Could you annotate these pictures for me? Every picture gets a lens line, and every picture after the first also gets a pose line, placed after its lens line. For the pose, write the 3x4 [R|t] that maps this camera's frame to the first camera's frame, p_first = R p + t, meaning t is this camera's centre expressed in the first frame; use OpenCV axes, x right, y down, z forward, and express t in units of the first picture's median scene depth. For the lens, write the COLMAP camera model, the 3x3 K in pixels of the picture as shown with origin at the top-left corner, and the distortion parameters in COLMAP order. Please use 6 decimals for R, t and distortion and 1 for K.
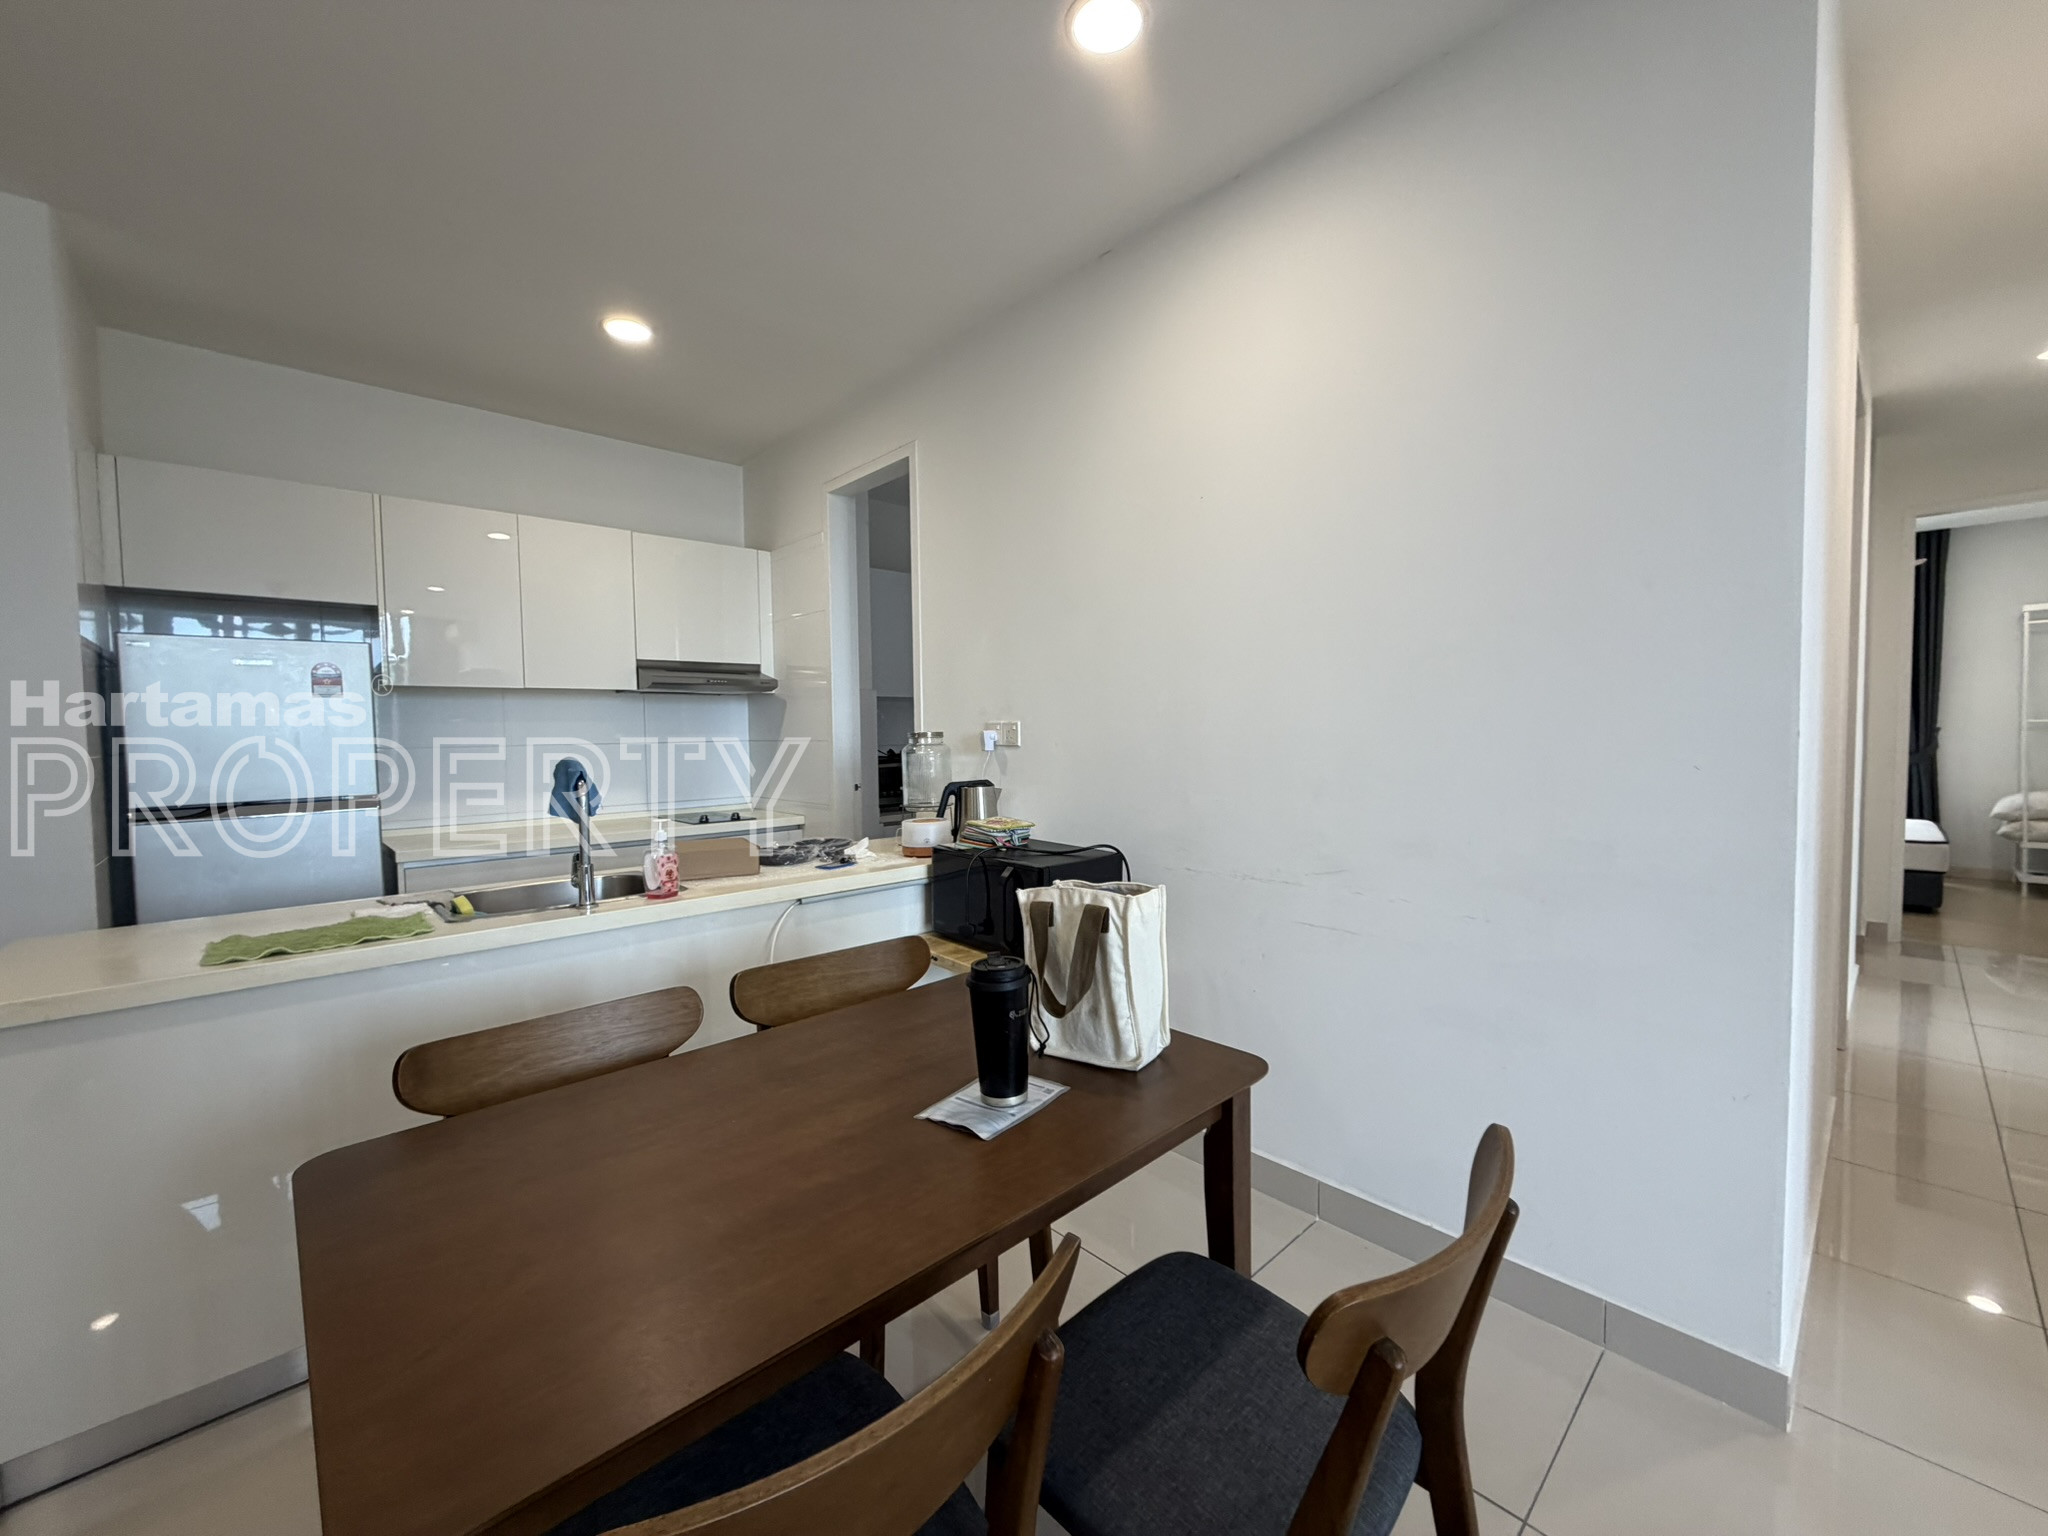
lens RADIAL K [[829.2, 0, 1024.0], [0, 829.2, 768.0], [0, 0, 1]] dist [0.006084, -0.000277]
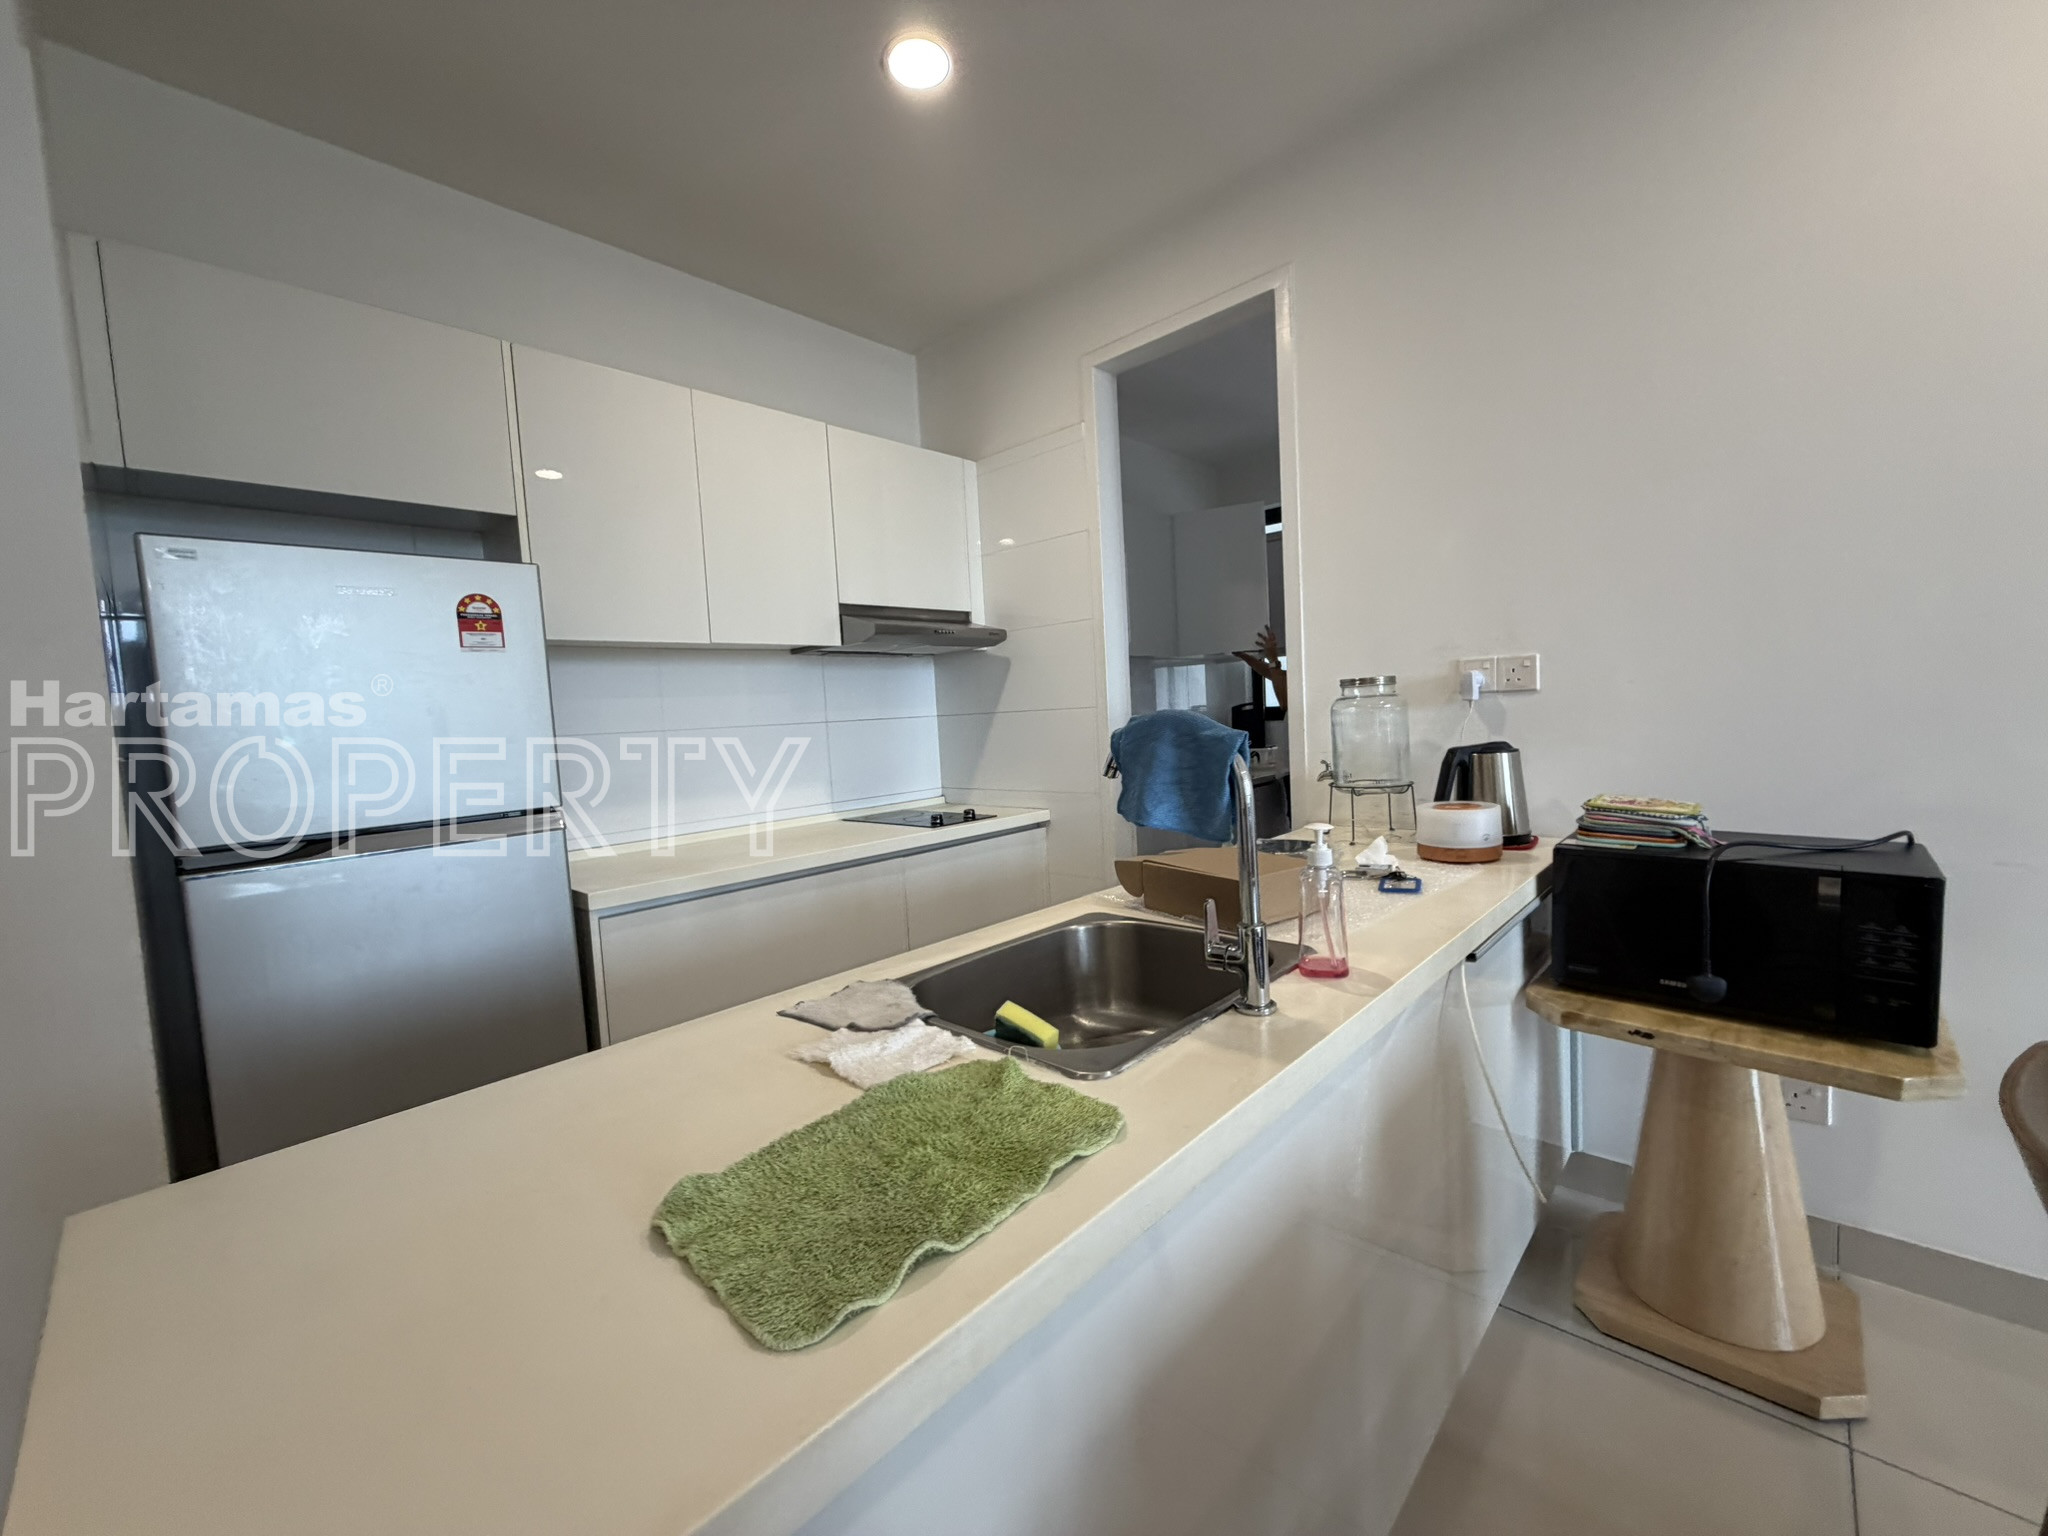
lens RADIAL K [[829.2, 0, 1024.0], [0, 829.2, 768.0], [0, 0, 1]] dist [0.006084, -0.000277]
pose [[0.996850, -0.043307, 0.066442, -0.454732], [0.041989, 0.998895, 0.021103, 0.004666], [-0.067283, -0.018247, 0.997567, 0.338383]]
